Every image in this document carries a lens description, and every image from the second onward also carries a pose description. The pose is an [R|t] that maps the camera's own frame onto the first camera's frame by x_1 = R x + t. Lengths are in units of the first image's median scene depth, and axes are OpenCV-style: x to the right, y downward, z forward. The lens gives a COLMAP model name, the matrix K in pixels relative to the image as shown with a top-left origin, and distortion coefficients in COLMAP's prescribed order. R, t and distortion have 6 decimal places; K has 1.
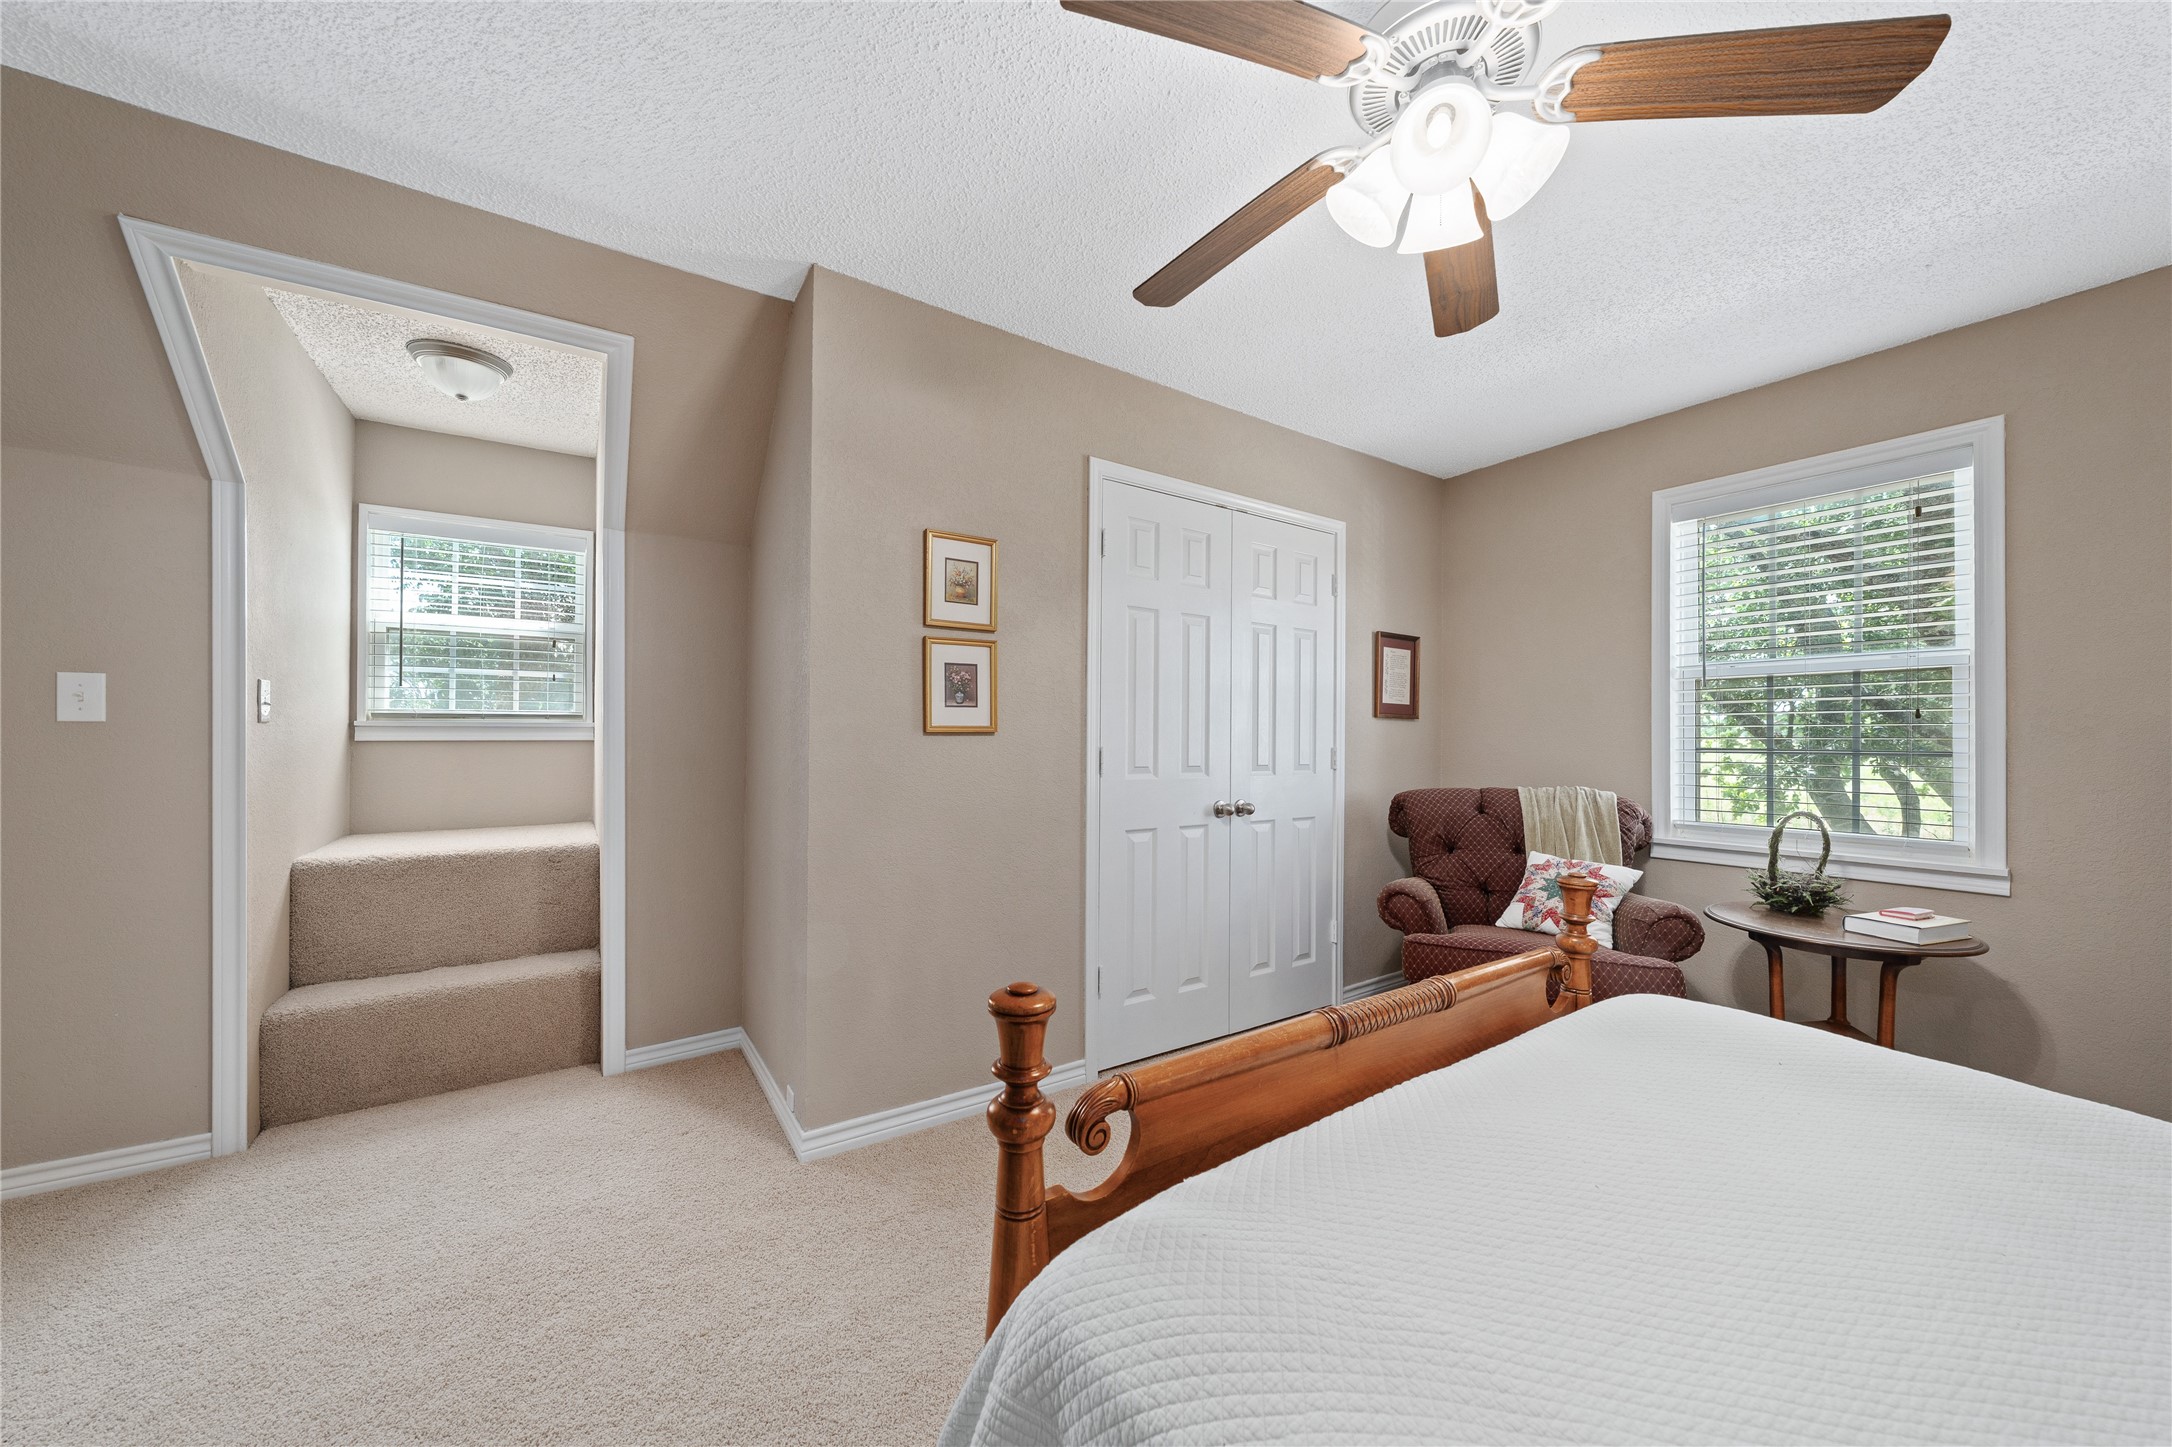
lens RADIAL K [[754.2, 0, 1086.0], [0, 754.2, 723.5], [0, 0, 1]] dist [-0.000328, -0.000056]
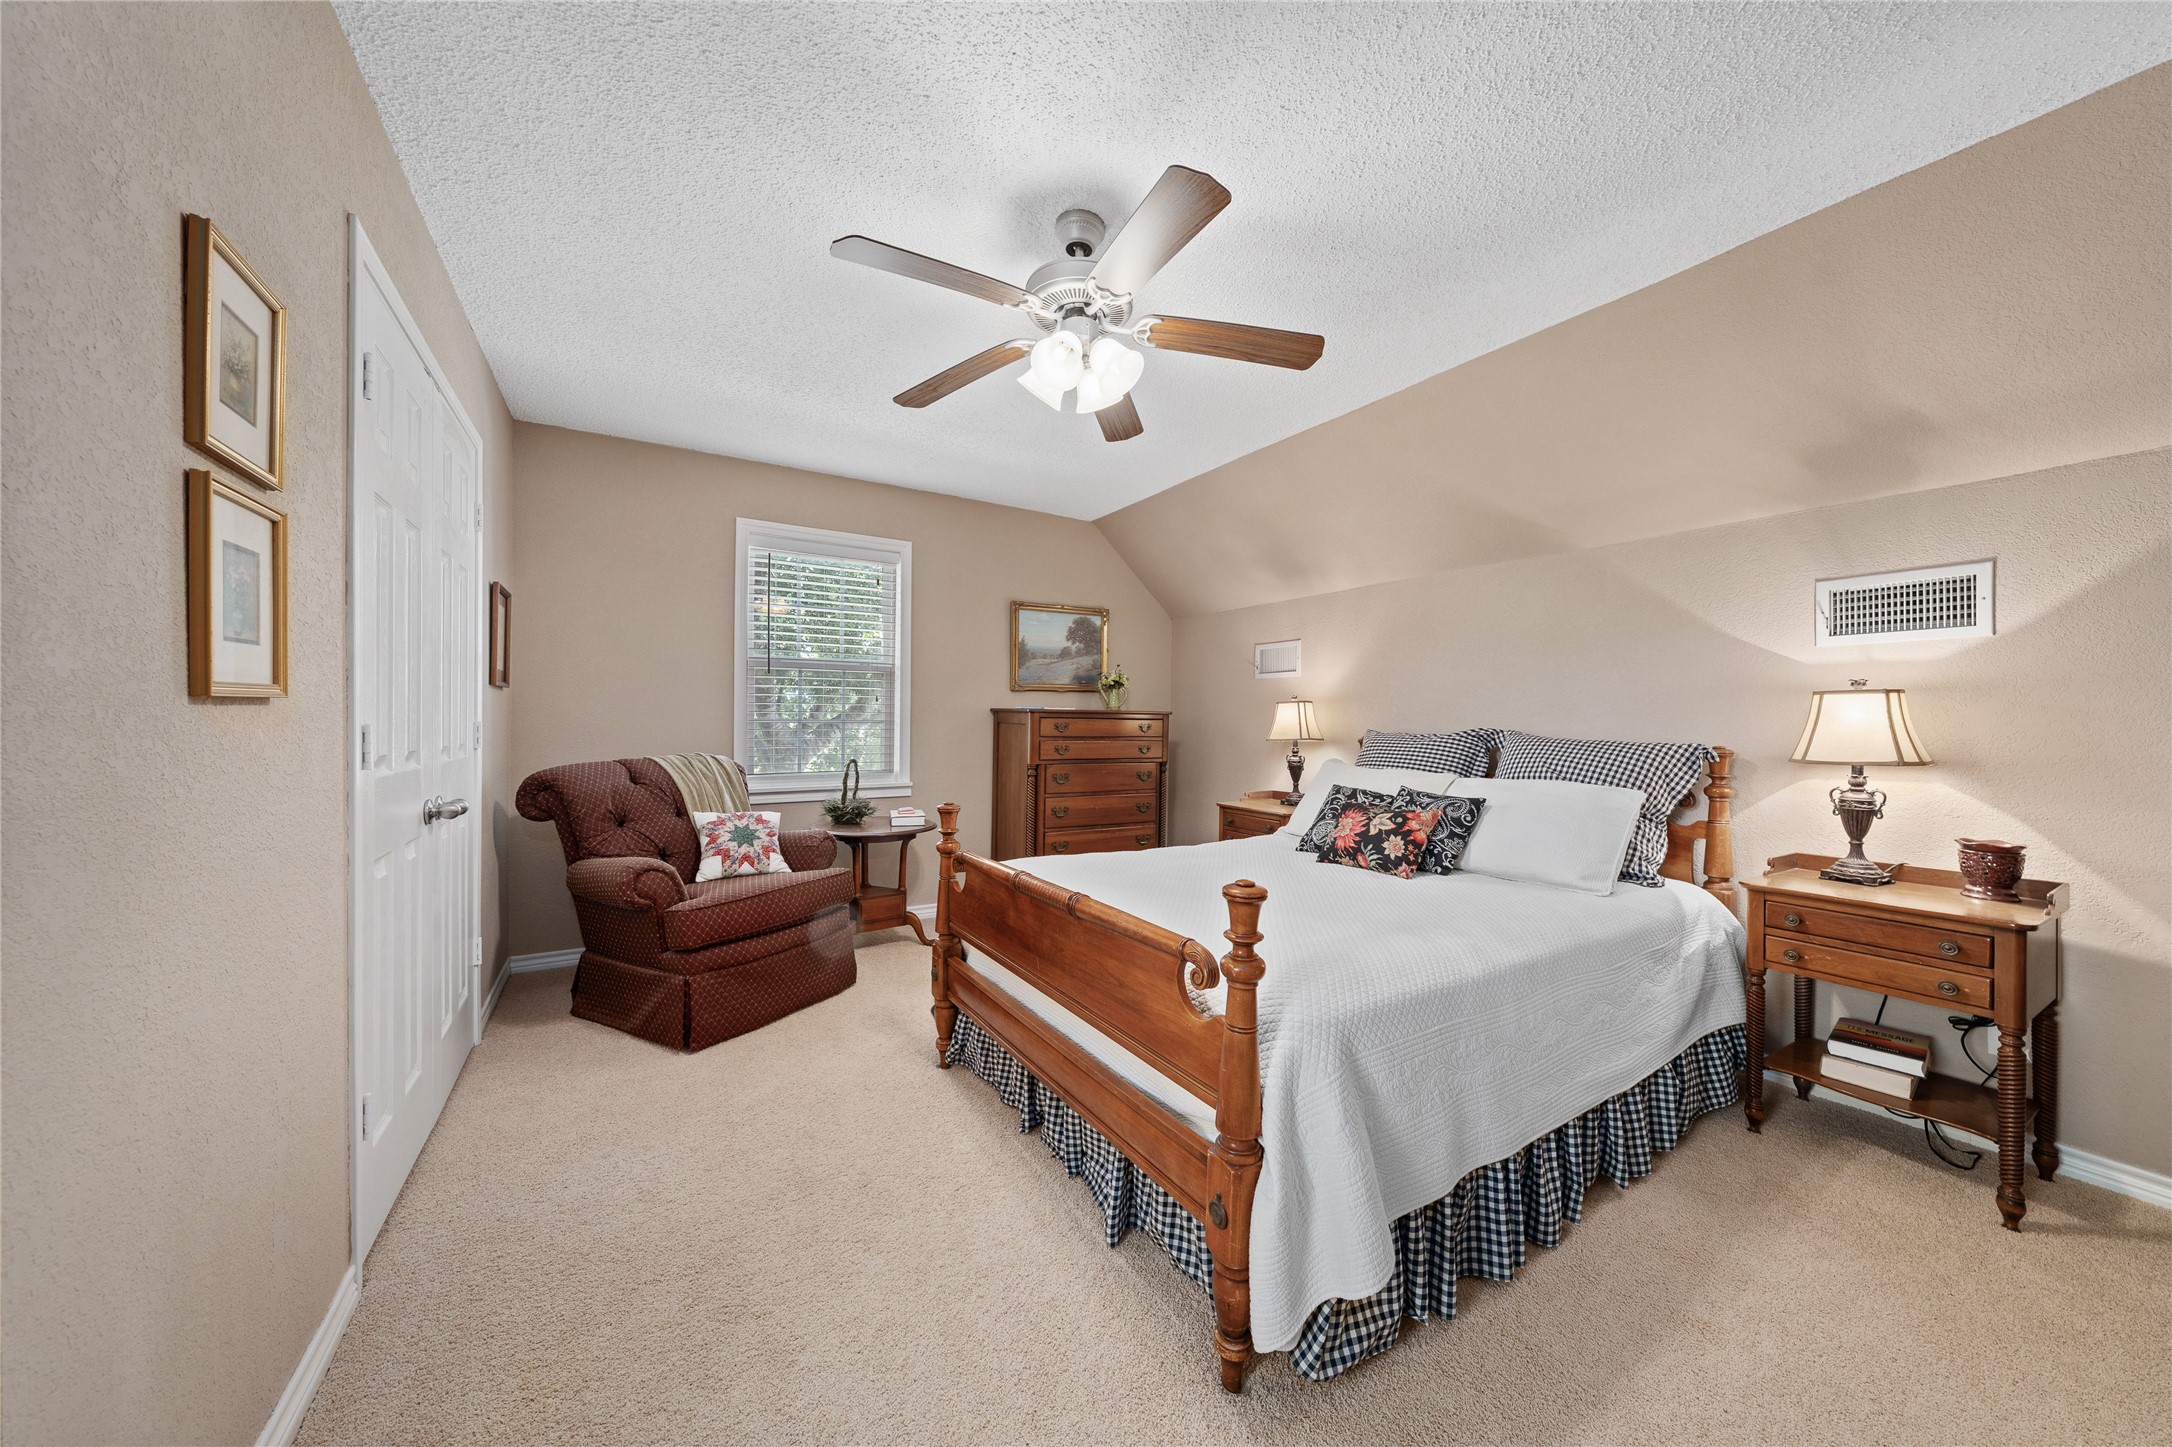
lens RADIAL K [[736.0, 0, 1090.5], [0, 736.0, 727.3], [0, 0, 1]] dist [-0.000567, -0.000169]
pose [[0.041697, -0.015179, 0.999015, -0.531345], [-0.026097, 0.999527, 0.016276, 0.010156], [-0.998789, -0.026750, 0.041281, 0.407510]]
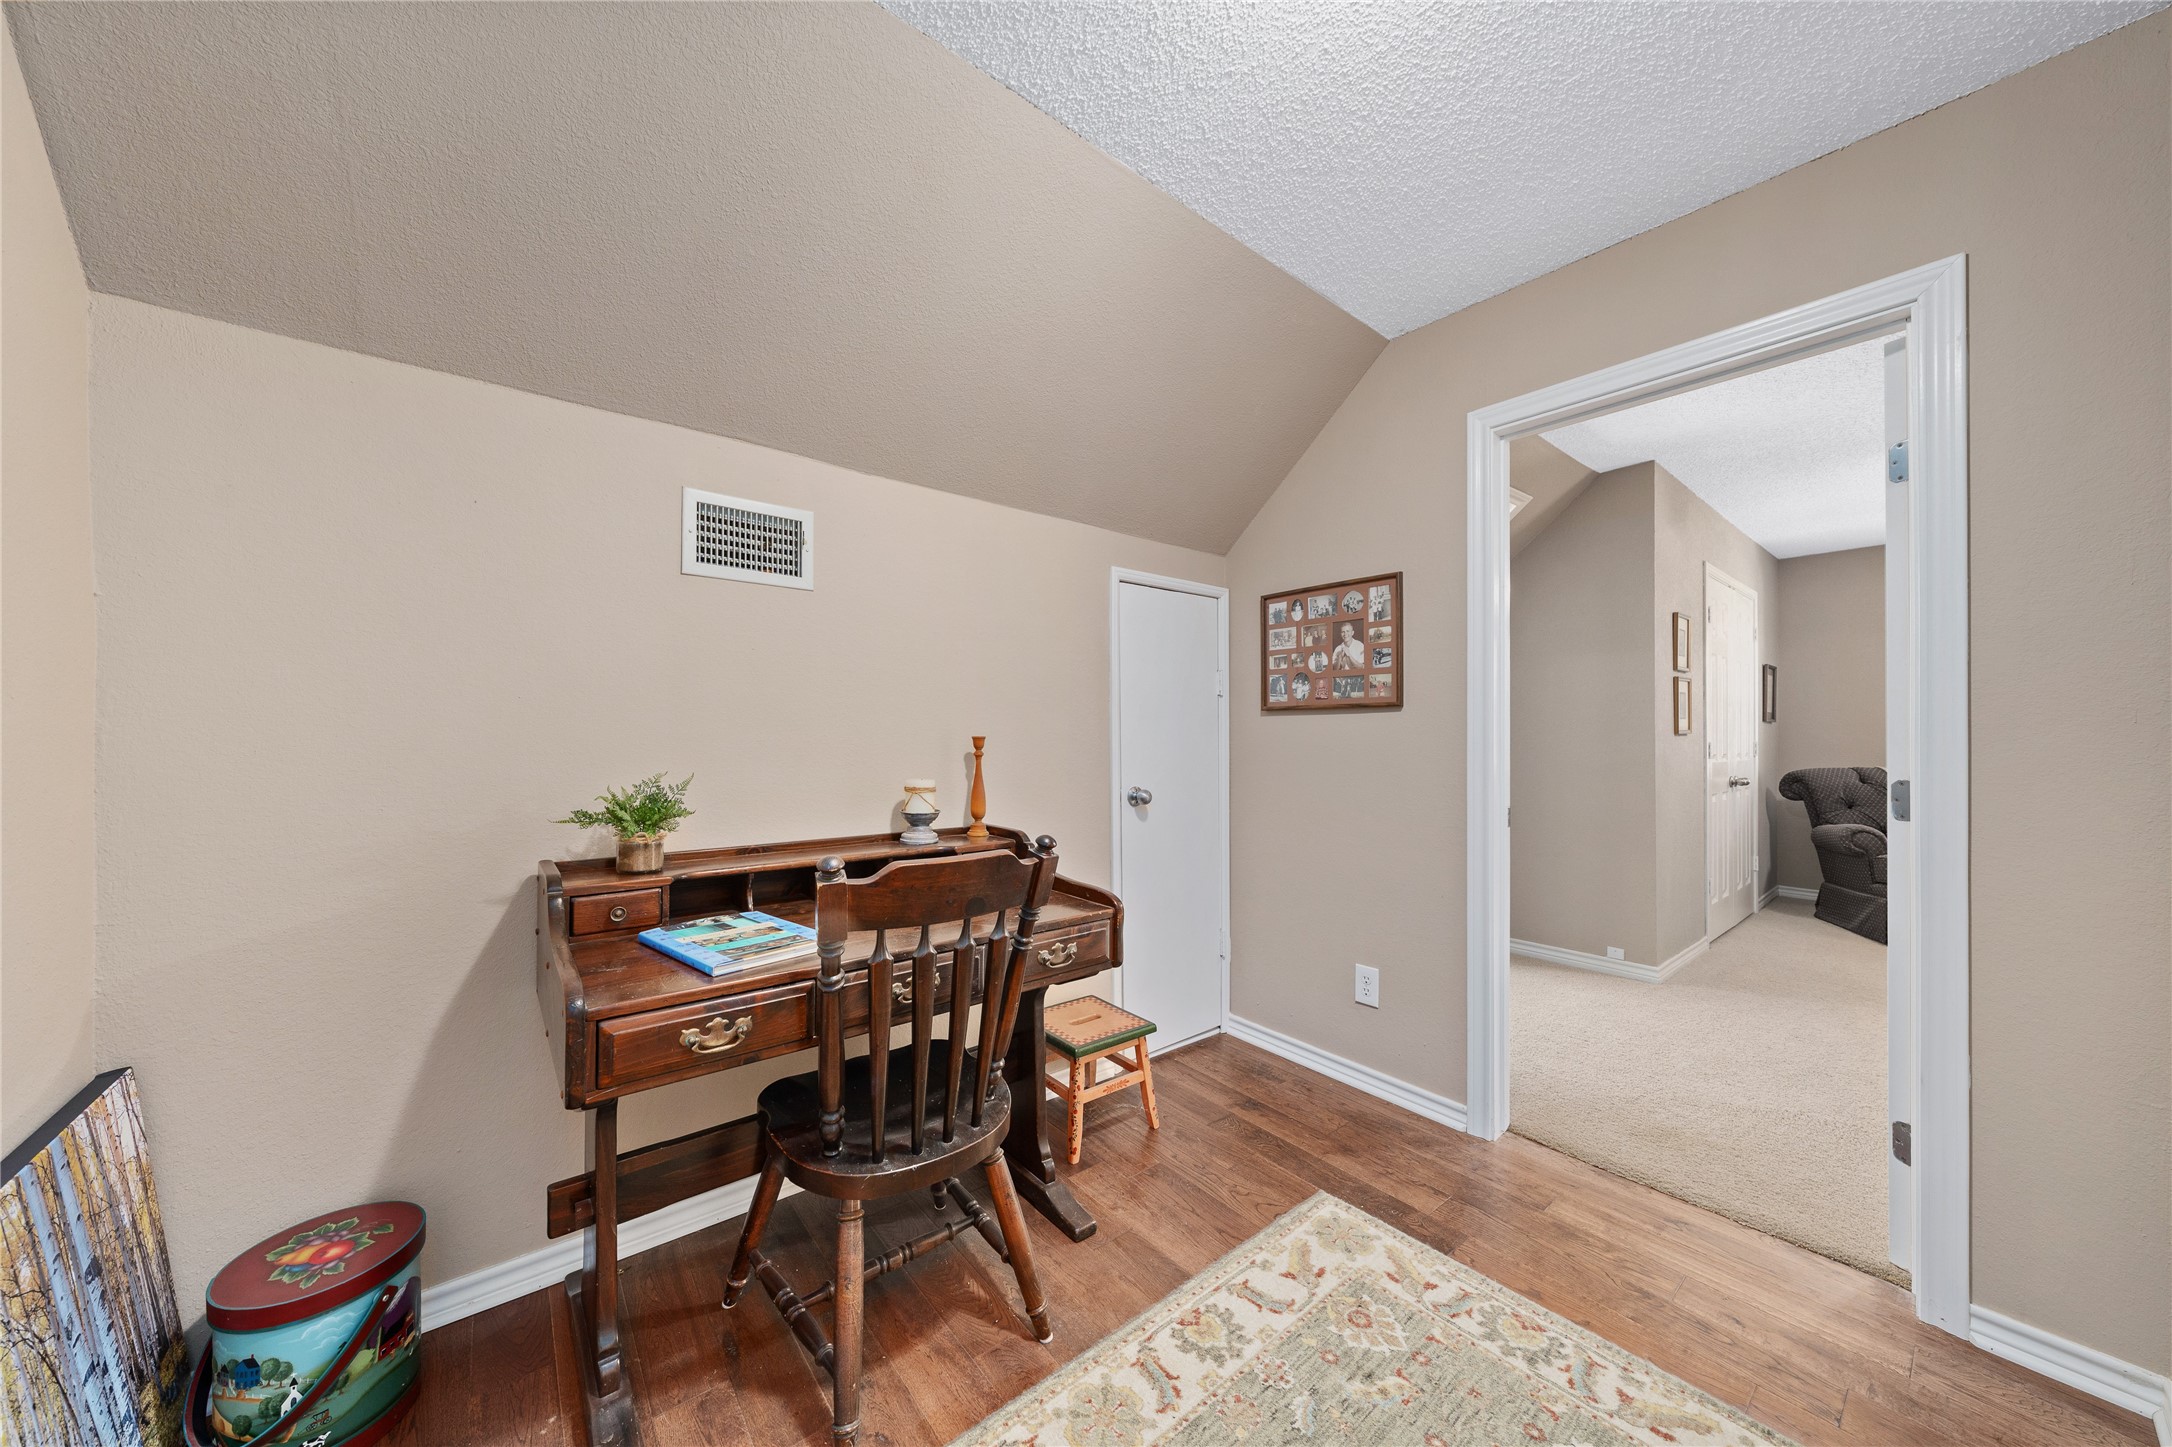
lens RADIAL K [[736.0, 0, 1090.5], [0, 736.0, 727.3], [0, 0, 1]] dist [-0.000567, -0.000169]
pose [[0.996043, -0.000501, 0.088867, -1.429317], [-0.000315, 0.999958, 0.009169, -0.013314], [-0.088868, -0.009161, 0.996001, -0.441394]]
